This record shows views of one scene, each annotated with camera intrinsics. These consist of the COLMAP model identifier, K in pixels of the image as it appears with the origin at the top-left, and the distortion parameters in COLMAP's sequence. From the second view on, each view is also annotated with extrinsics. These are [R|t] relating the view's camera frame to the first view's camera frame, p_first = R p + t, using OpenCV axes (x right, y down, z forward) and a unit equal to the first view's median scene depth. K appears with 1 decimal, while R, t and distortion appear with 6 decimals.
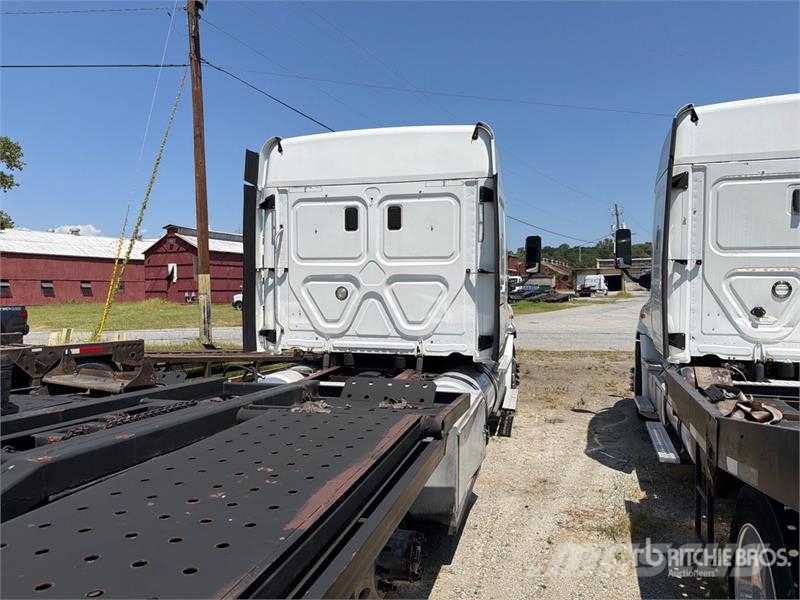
lens RADIAL K [[561.7, 0, 396.8], [0, 561.7, 297.4], [0, 0, 1]] dist [0.098875, -0.161441]
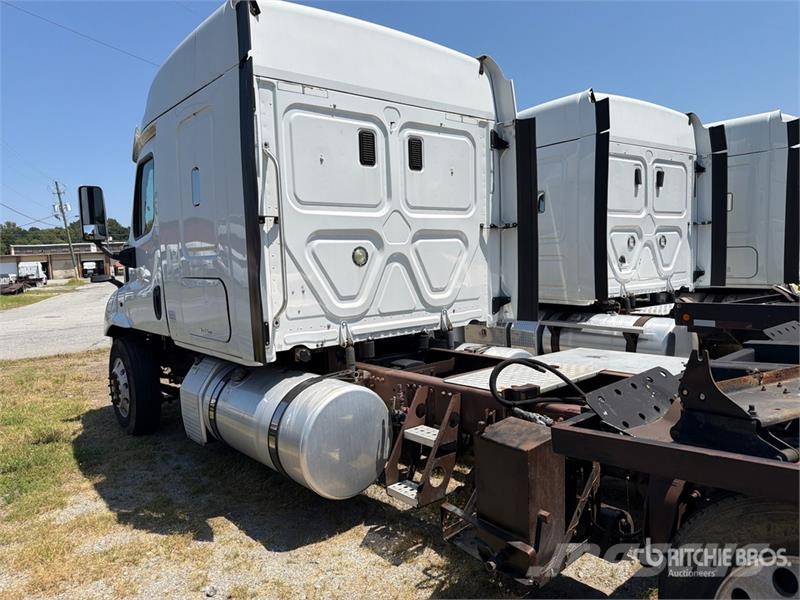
lens RADIAL K [[557.5, 0, 400.8], [0, 557.5, 304.9], [0, 0, 1]] dist [0.138338, -0.234065]
pose [[0.571949, -0.091112, 0.815213, -0.621490], [0.060356, 0.995793, 0.068949, 0.007440], [-0.818066, 0.009768, 0.575042, 0.551500]]
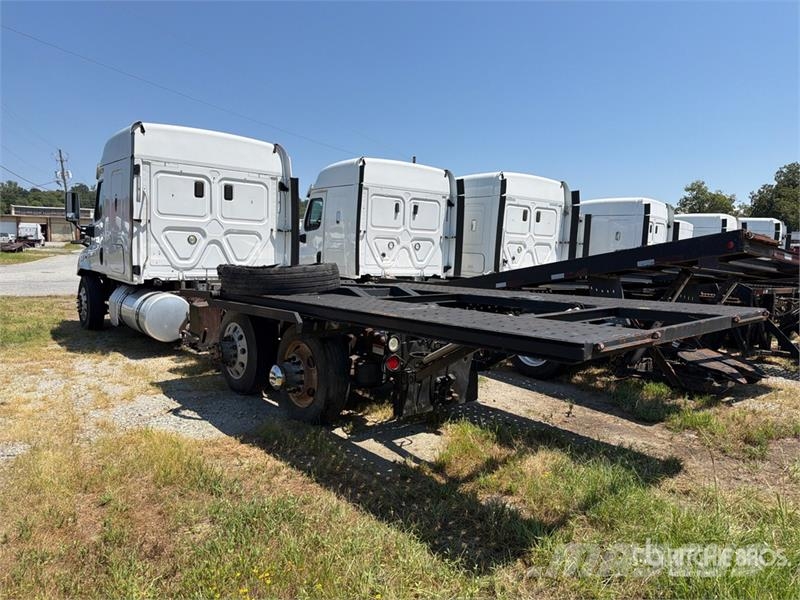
lens RADIAL K [[557.5, 0, 400.8], [0, 557.5, 304.9], [0, 0, 1]] dist [0.138338, -0.234065]
pose [[0.572402, -0.064168, 0.817459, -0.986629], [-0.015048, 0.995943, 0.088715, 0.021832], [-0.819835, -0.063082, 0.569114, -0.296235]]
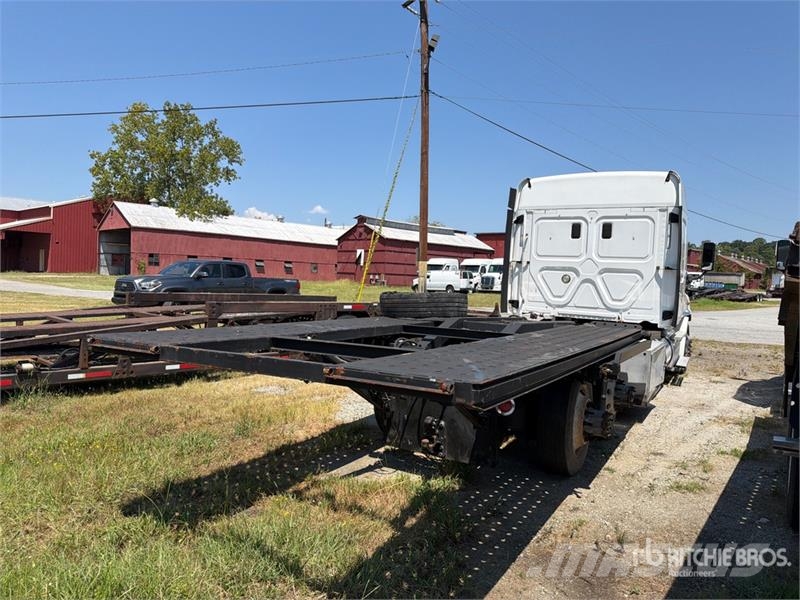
lens RADIAL K [[561.7, 0, 396.8], [0, 561.7, 297.4], [0, 0, 1]] dist [0.098875, -0.161441]
pose [[0.961097, 0.053157, -0.271048, -0.118052], [-0.047416, 0.998491, 0.027691, 0.022003], [0.272111, -0.013762, 0.962168, -0.614707]]
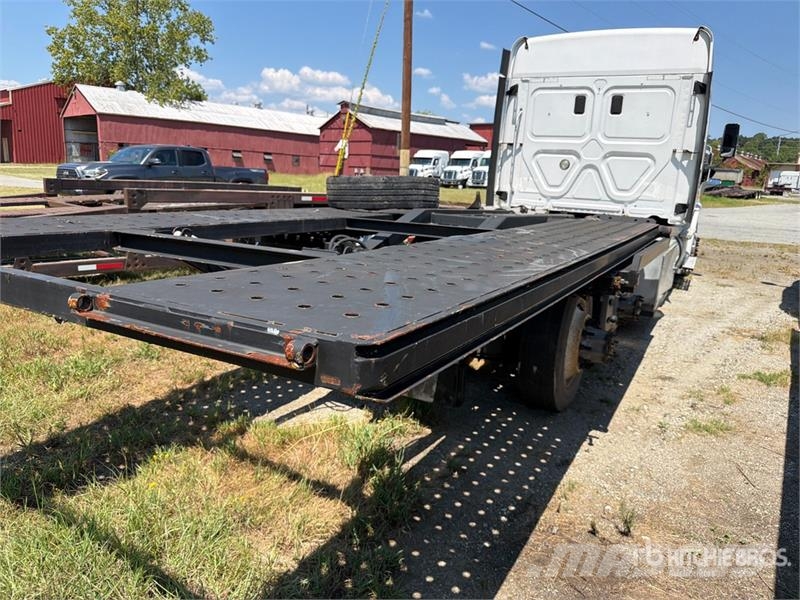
lens RADIAL K [[570.7, 0, 397.2], [0, 570.7, 299.1], [0, 0, 1]] dist [0.036525, -0.055730]
pose [[0.965668, 0.103838, -0.238123, -0.121220], [-0.053831, 0.976728, 0.207617, 0.040596], [0.254140, -0.187671, 0.948785, -0.403097]]
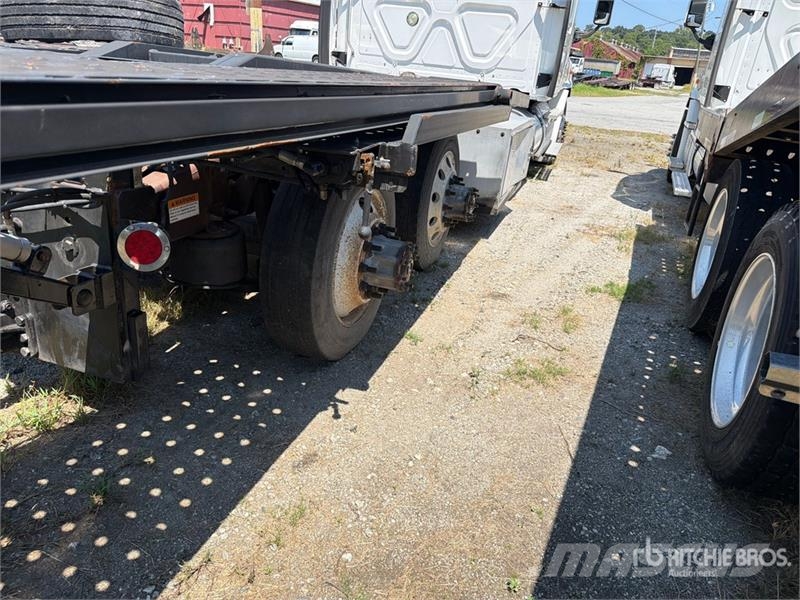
lens RADIAL K [[561.7, 0, 396.8], [0, 561.7, 297.4], [0, 0, 1]] dist [0.098875, -0.161441]
pose [[0.993016, 0.112926, -0.034152, -0.032686], [-0.092146, 0.923156, 0.373218, 0.075573], [0.073674, -0.367465, 0.927115, -0.158817]]
